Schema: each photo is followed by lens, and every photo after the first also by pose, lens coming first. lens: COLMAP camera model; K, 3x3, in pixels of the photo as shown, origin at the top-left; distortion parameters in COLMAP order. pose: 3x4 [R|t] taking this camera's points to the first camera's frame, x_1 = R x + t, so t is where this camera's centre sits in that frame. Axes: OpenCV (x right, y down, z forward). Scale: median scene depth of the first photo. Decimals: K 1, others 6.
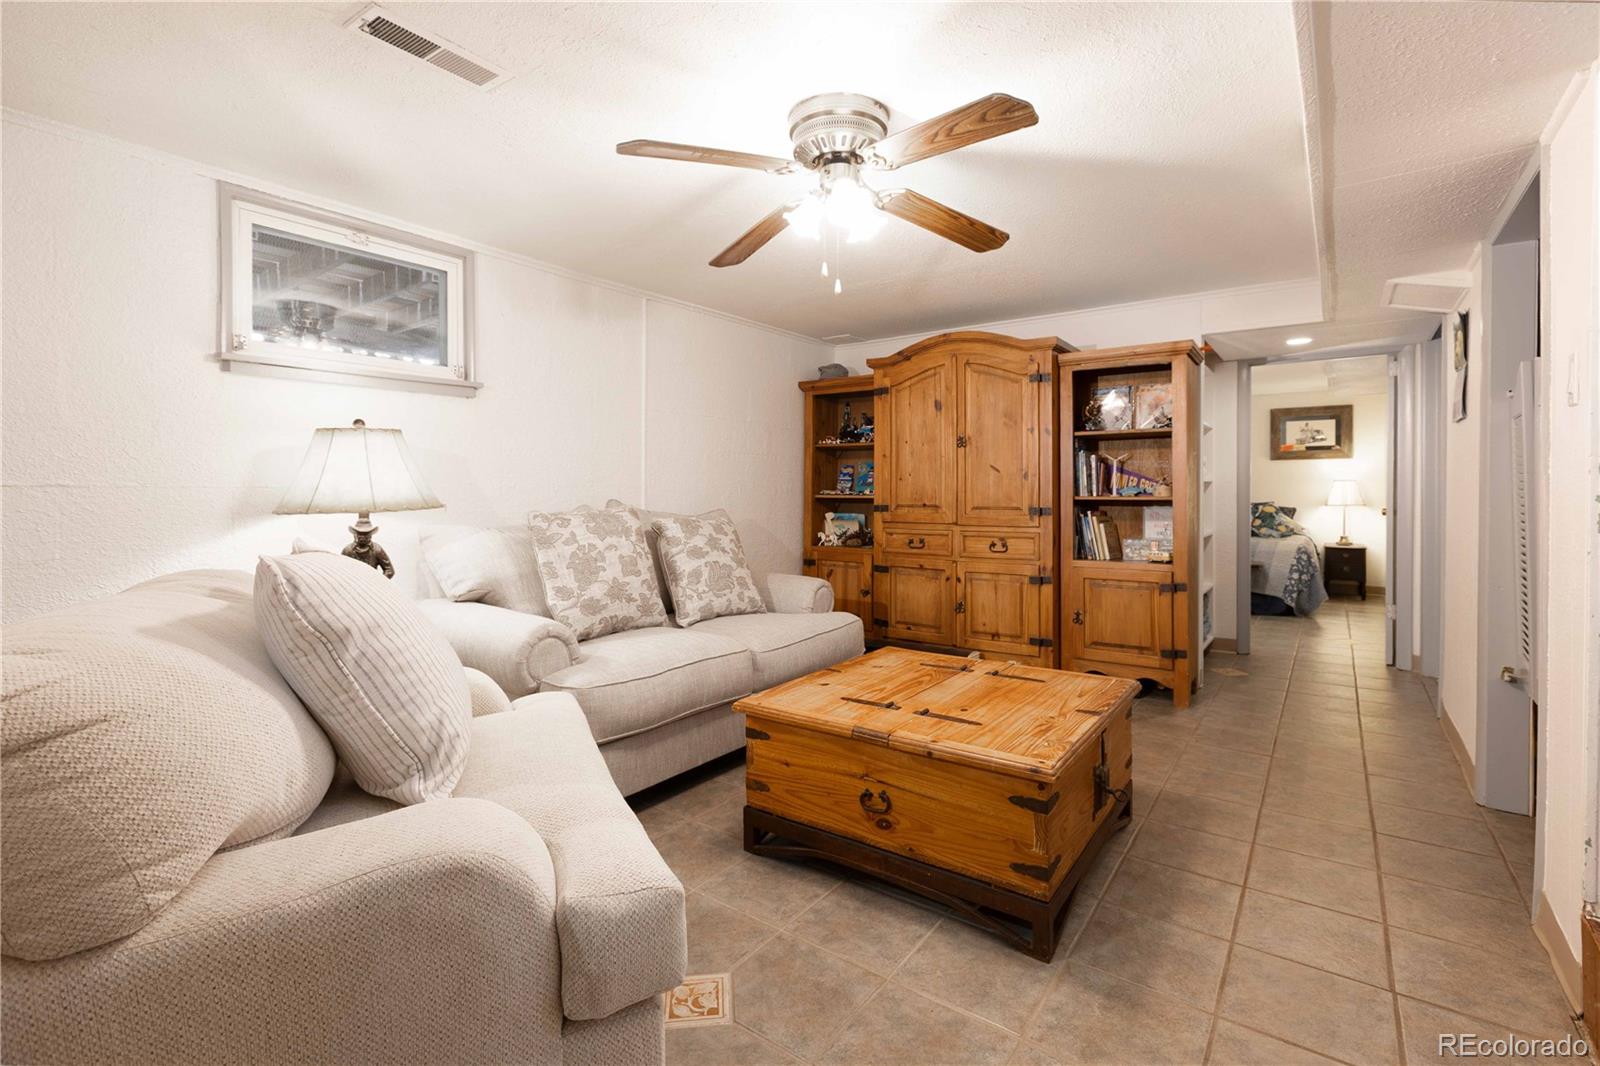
lens RADIAL K [[746.3, 0, 786.4], [0, 746.3, 493.6], [0, 0, 1]] dist [0.001513, 0.000373]
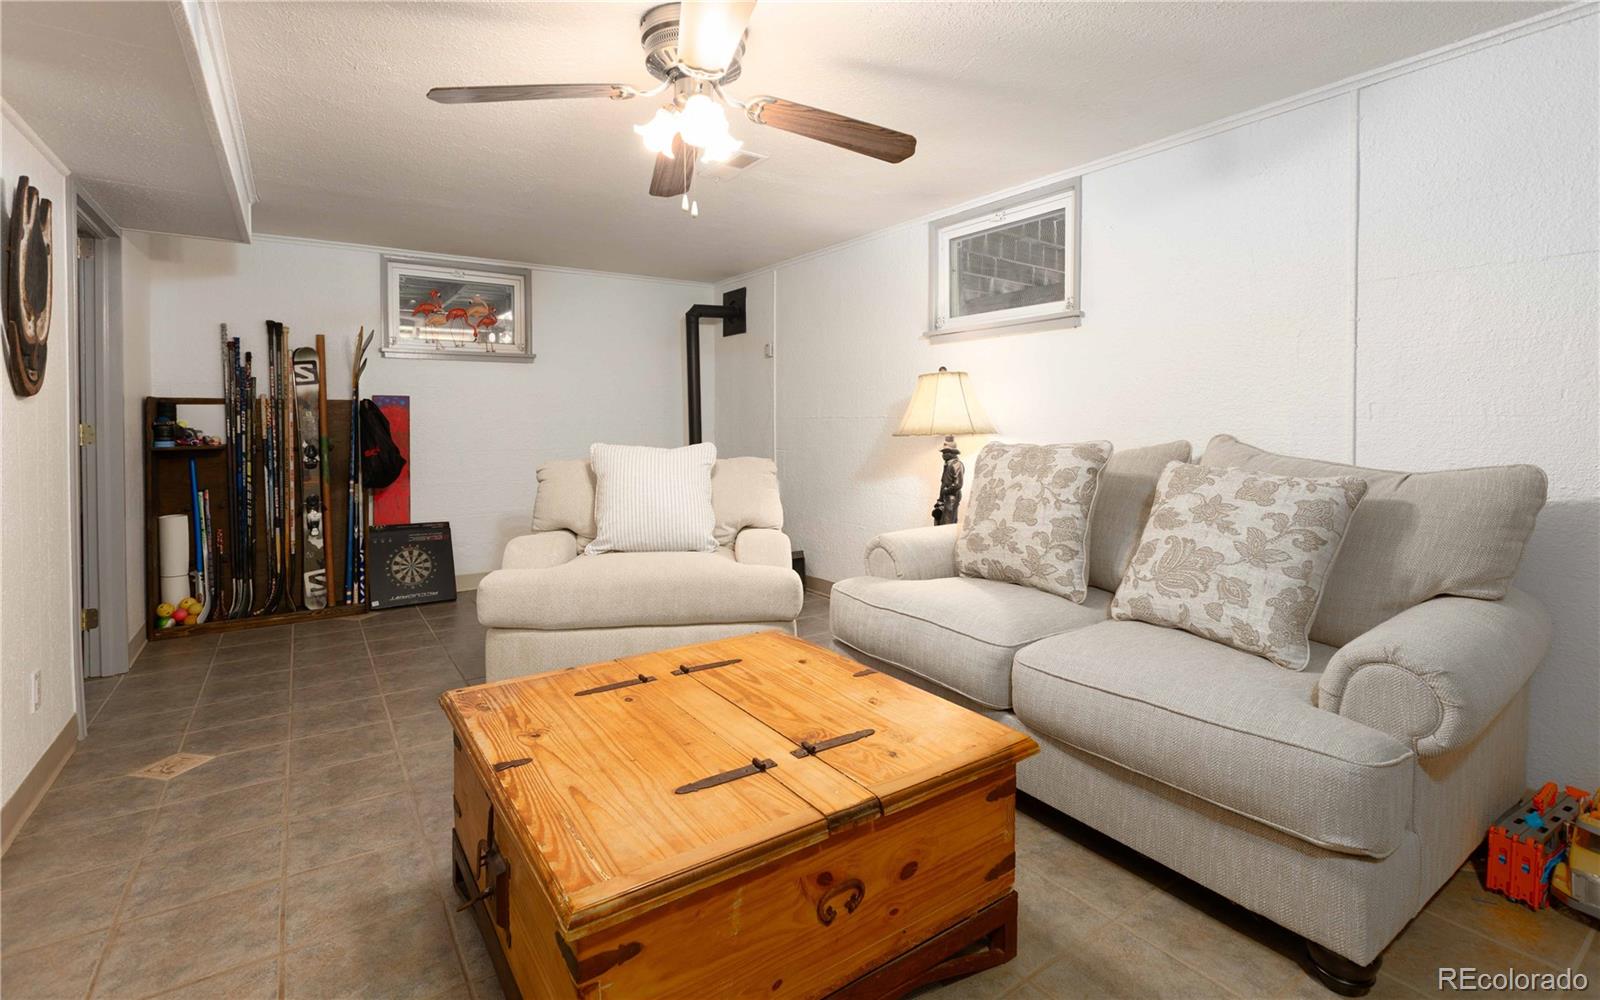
lens RADIAL K [[731.1, 0, 787.8], [0, 731.1, 431.8], [0, 0, 1]] dist [0.001135, -0.000234]
pose [[-0.337647, 0.018963, -0.941082, 2.584016], [-0.003888, 0.999760, 0.021541, -0.035910], [0.941265, 0.010932, -0.337492, 4.040430]]
